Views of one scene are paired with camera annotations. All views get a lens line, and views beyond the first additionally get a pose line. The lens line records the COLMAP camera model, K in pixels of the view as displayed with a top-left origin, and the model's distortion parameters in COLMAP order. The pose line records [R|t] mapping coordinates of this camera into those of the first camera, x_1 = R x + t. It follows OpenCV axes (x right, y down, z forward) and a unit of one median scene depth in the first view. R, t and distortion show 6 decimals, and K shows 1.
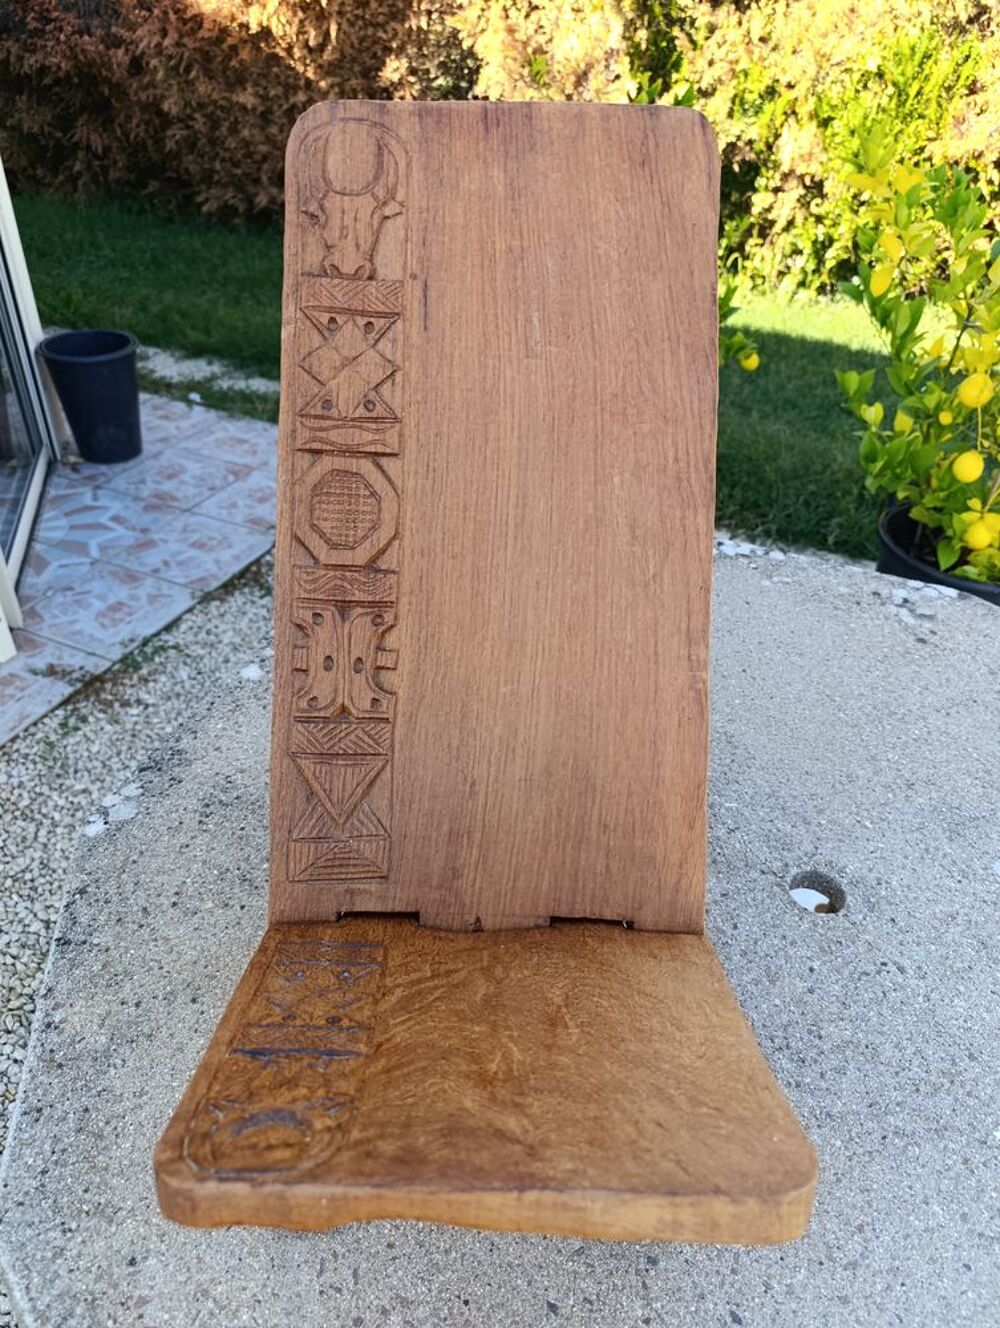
lens RADIAL K [[934.8, 0, 493.7], [0, 934.8, 672.1], [0, 0, 1]] dist [-0.003849, -0.023940]
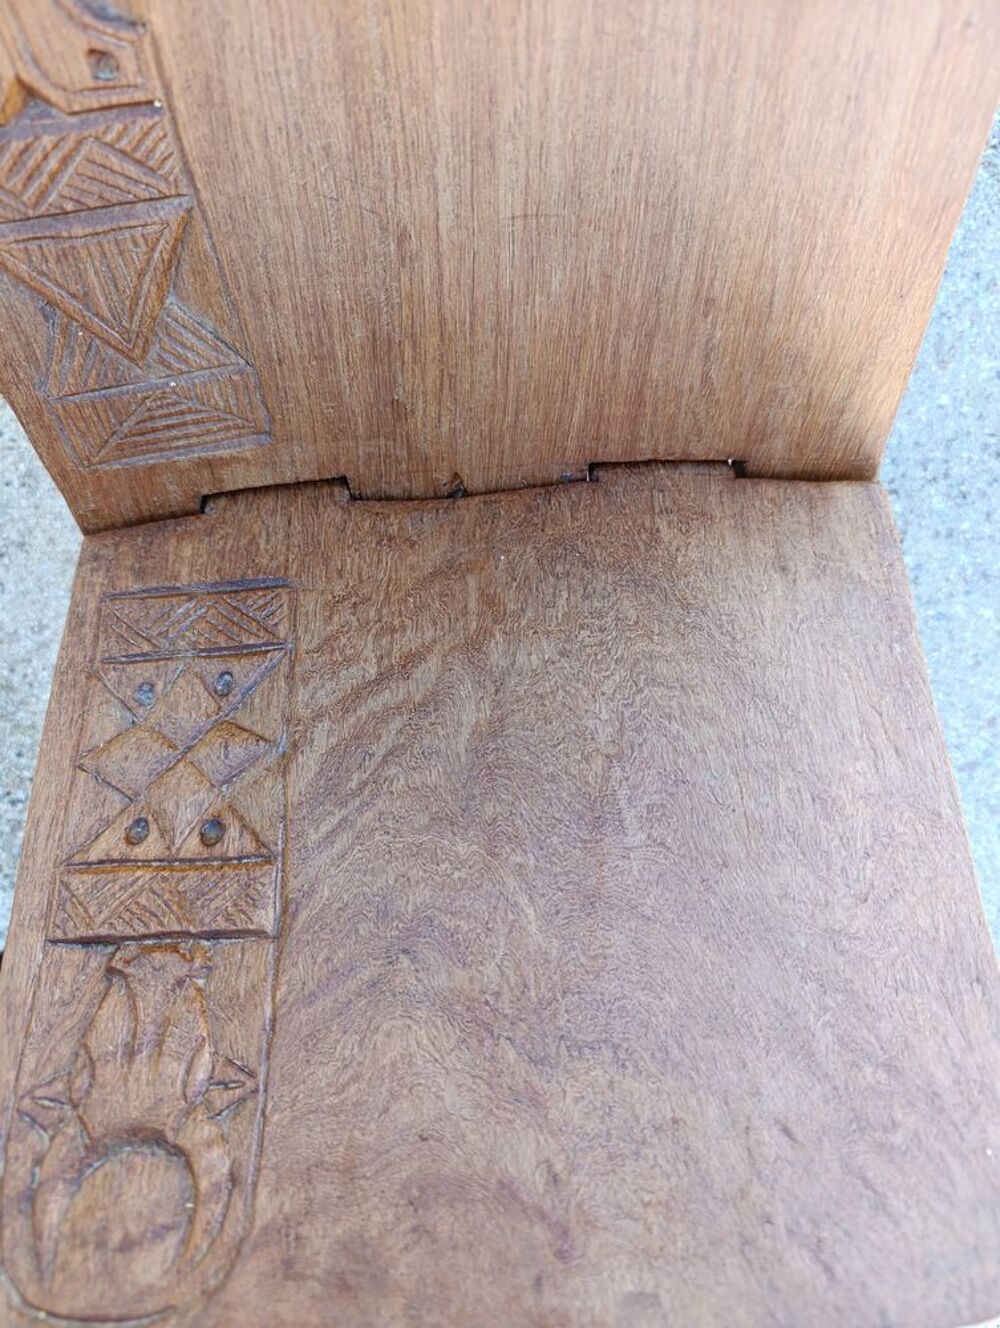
lens RADIAL K [[934.8, 0, 497.0], [0, 934.8, 666.2], [0, 0, 1]] dist [-0.003849, -0.023940]
pose [[0.995604, -0.061310, -0.070815, 0.038947], [0.093357, 0.588003, 0.803453, -0.104362], [-0.007620, -0.806532, 0.591142, 0.594210]]
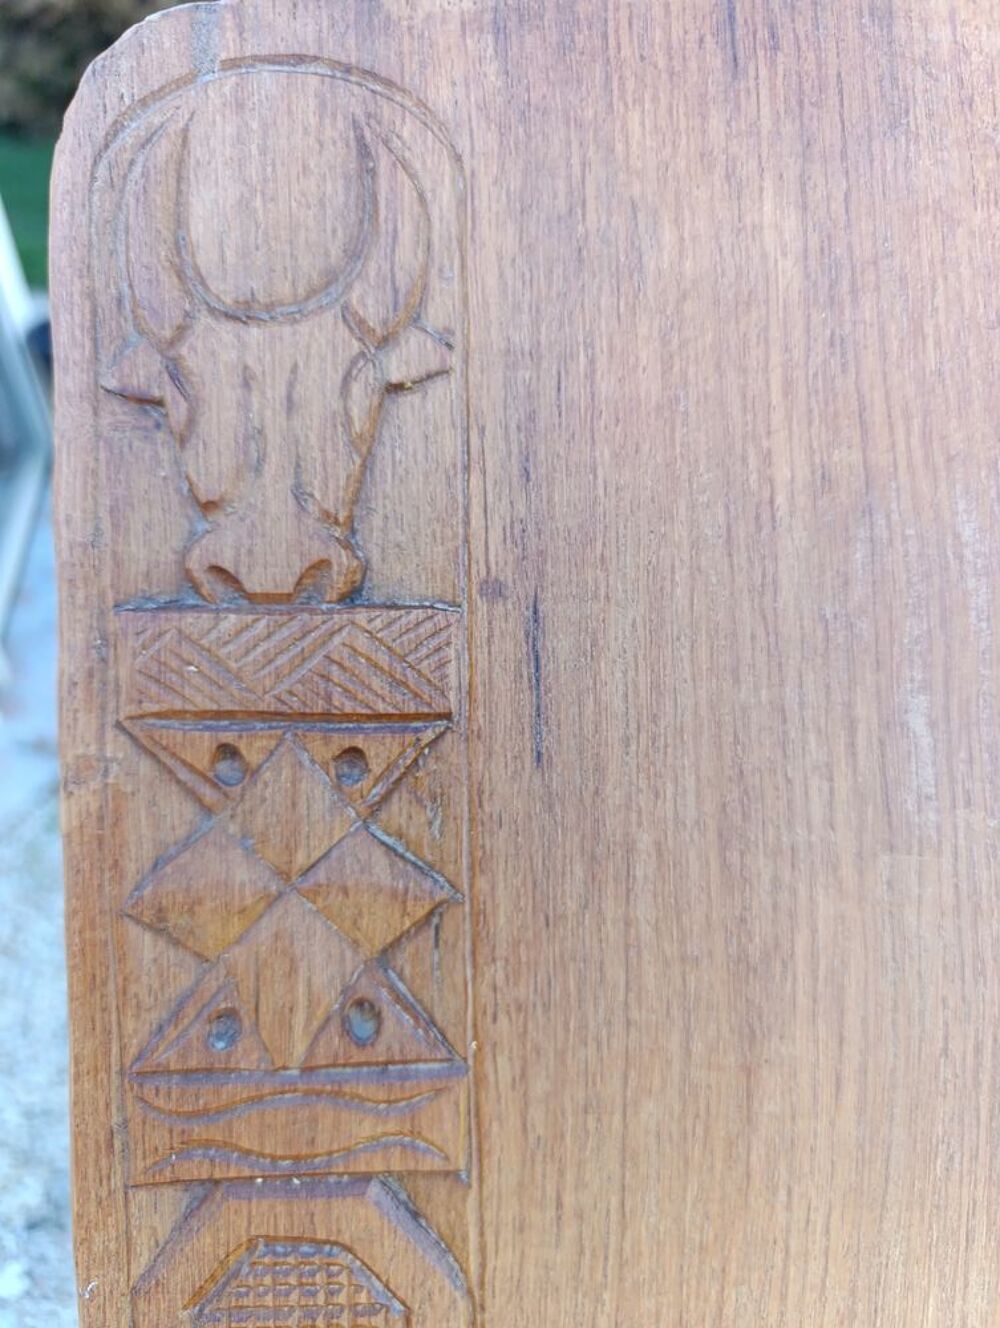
lens RADIAL K [[961.6, 0, 483.3], [0, 961.6, 649.5], [0, 0, 1]] dist [-0.035176, -0.017741]
pose [[0.997098, -0.029093, -0.070356, -0.068461], [0.031621, 0.998884, 0.035083, -0.414927], [0.069257, -0.037205, 0.996905, 0.698356]]
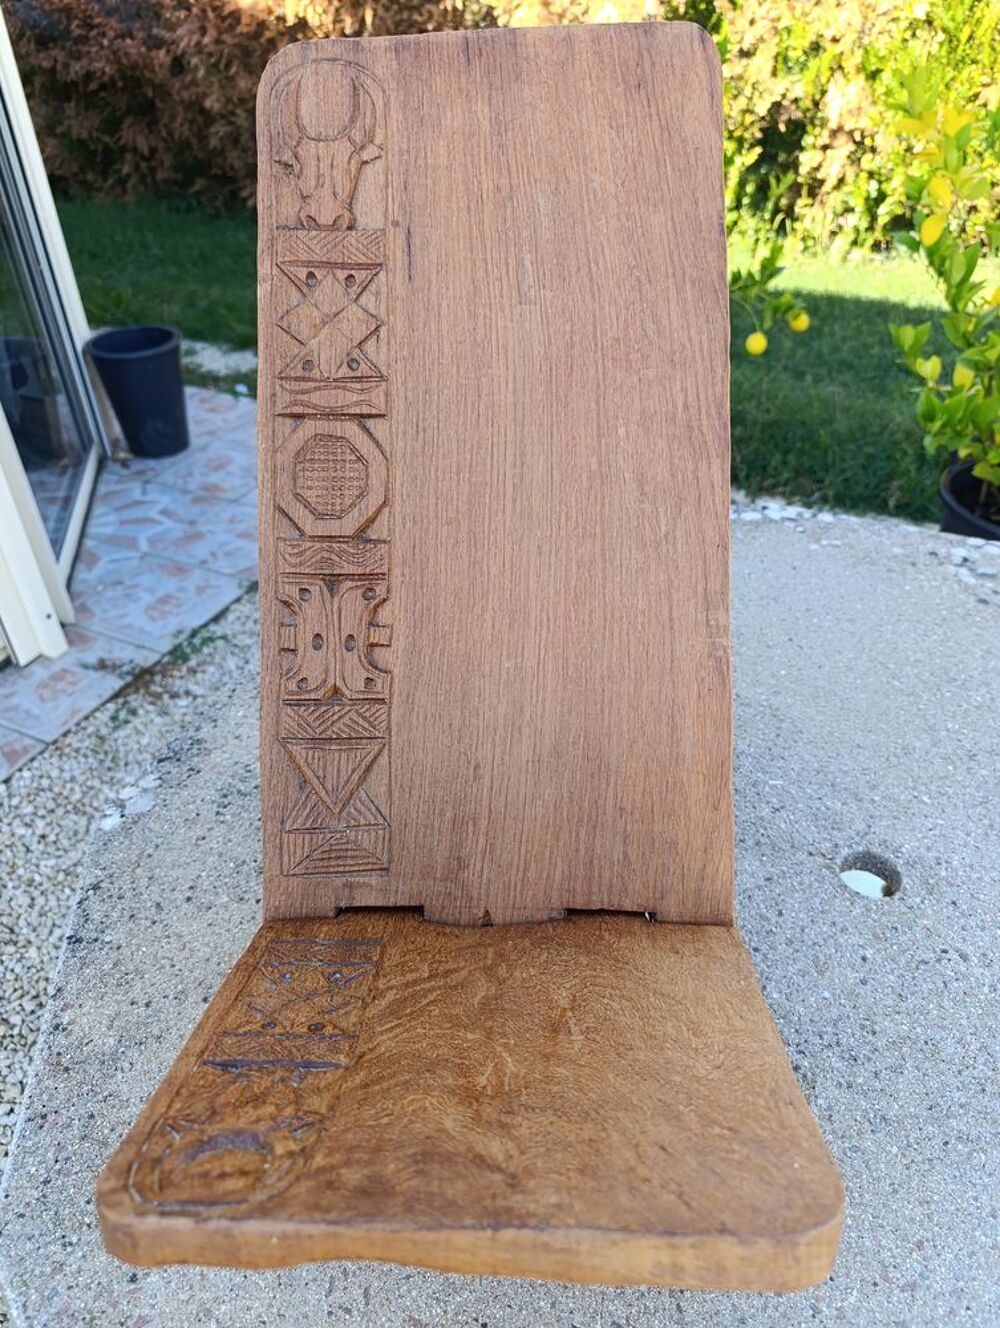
lens RADIAL K [[934.8, 0, 501.5], [0, 934.8, 656.5], [0, 0, 1]] dist [-0.003849, -0.023940]
pose [[0.997696, -0.031729, -0.059974, 0.061809], [0.031818, 0.999494, 0.000531, 0.010685], [0.059927, -0.002438, 0.998200, 0.075998]]
